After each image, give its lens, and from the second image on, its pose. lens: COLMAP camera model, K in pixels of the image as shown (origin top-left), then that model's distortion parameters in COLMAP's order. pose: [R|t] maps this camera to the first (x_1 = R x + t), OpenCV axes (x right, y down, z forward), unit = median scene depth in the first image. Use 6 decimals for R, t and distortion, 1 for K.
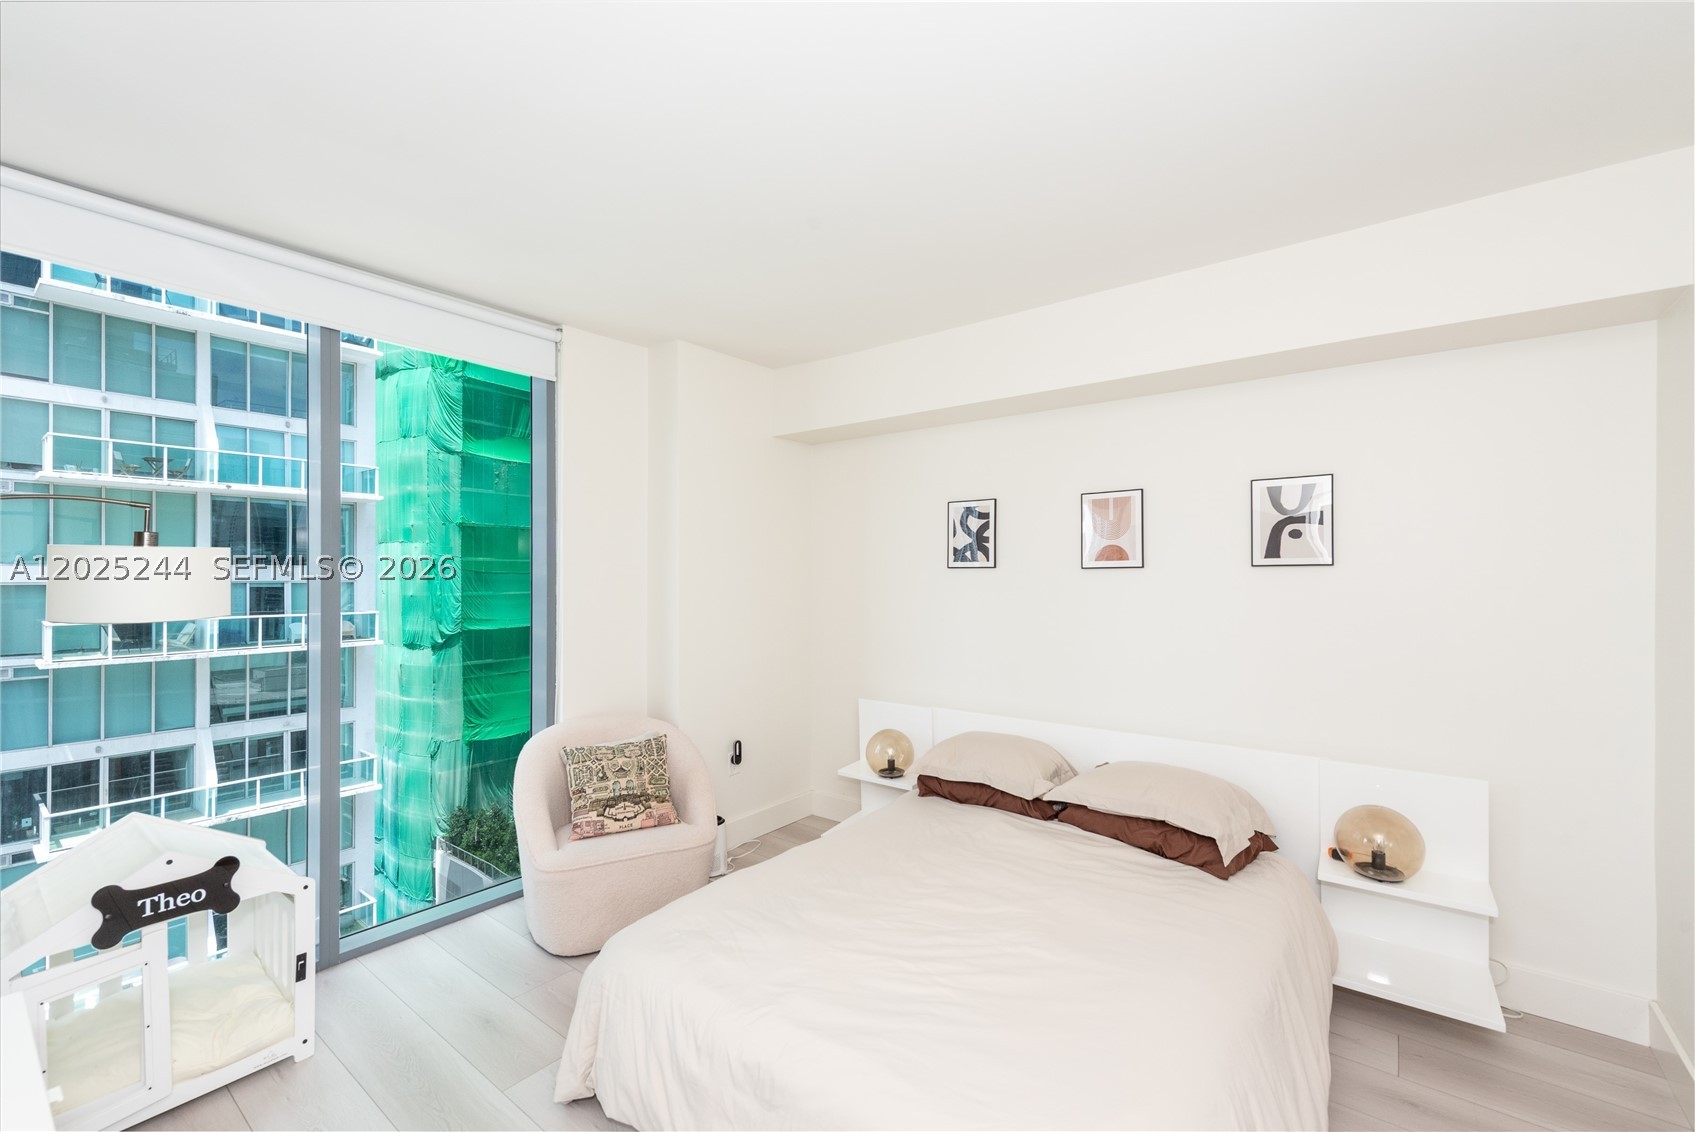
lens RADIAL K [[693.4, 0, 849.8], [0, 693.4, 563.8], [0, 0, 1]] dist [0.001382, -0.000066]
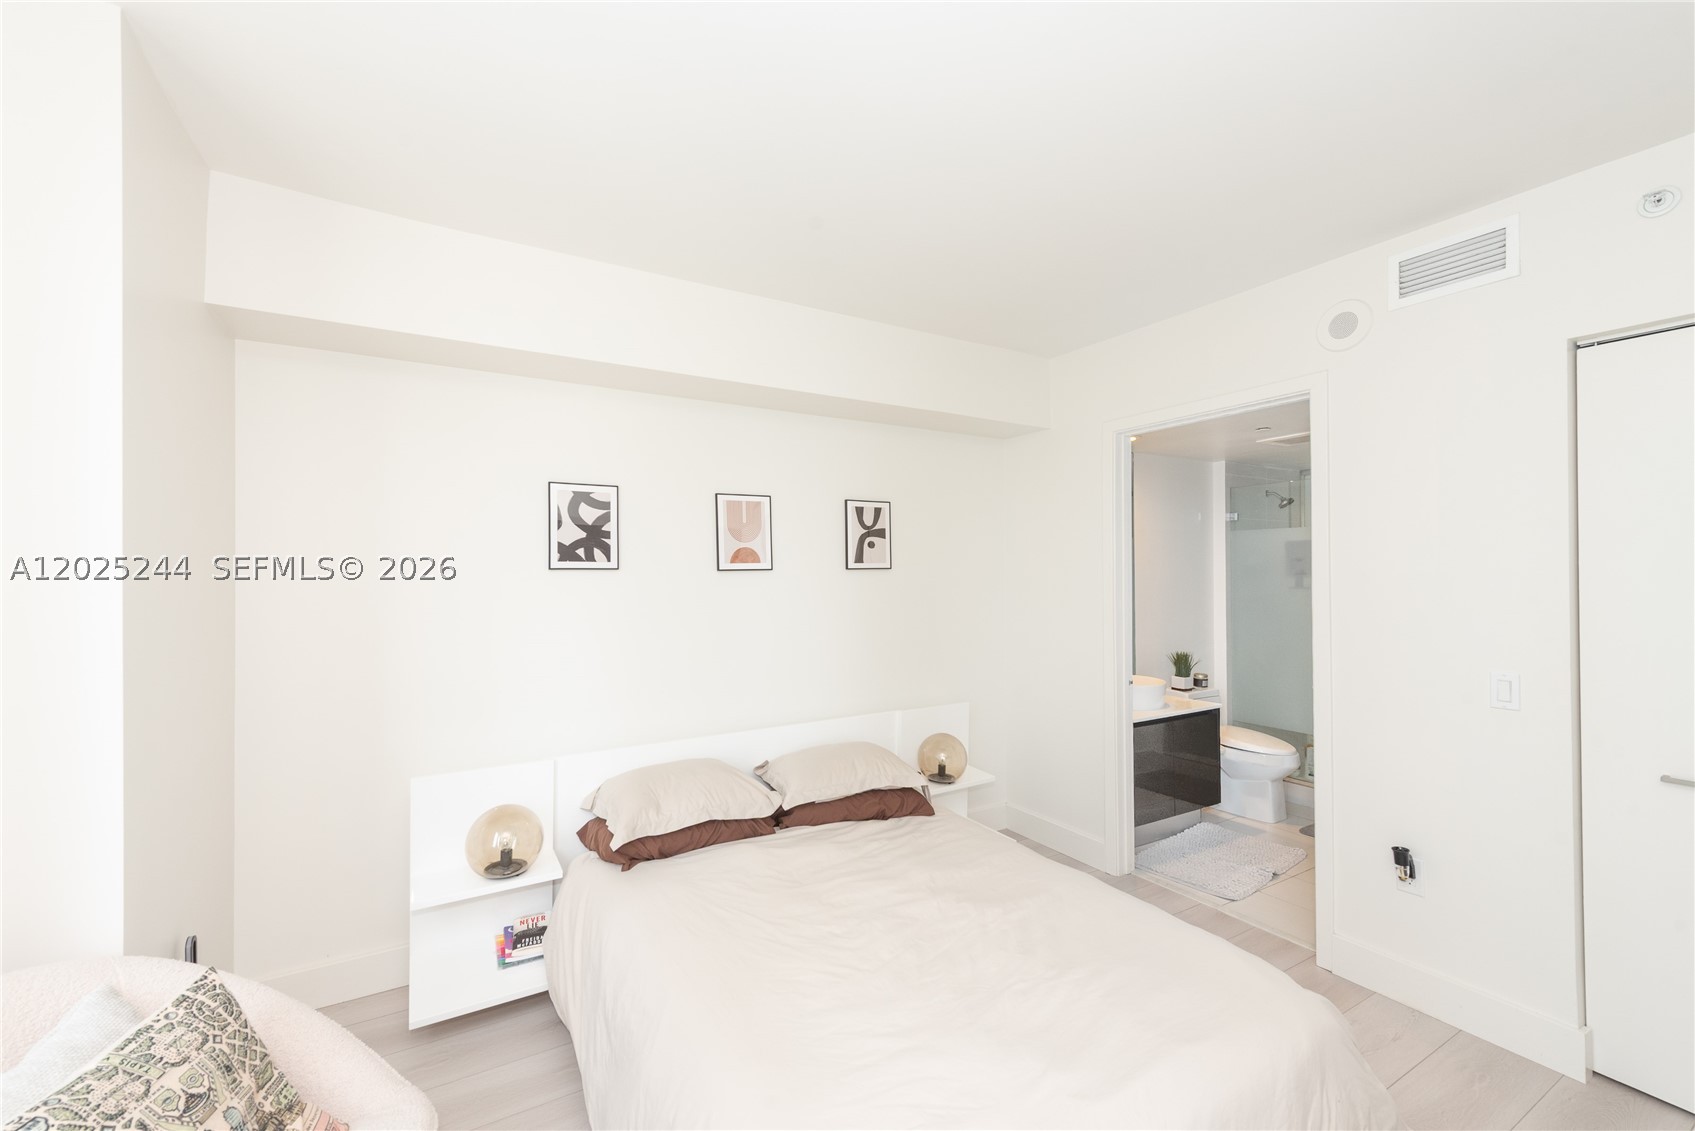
lens RADIAL K [[693.4, 0, 849.8], [0, 693.4, 563.3], [0, 0, 1]] dist [0.001382, -0.000066]
pose [[0.365303, 0.013982, 0.930784, -0.510484], [-0.007636, 0.999899, -0.012024, 0.006833], [-0.930857, -0.002715, 0.365373, 0.488974]]
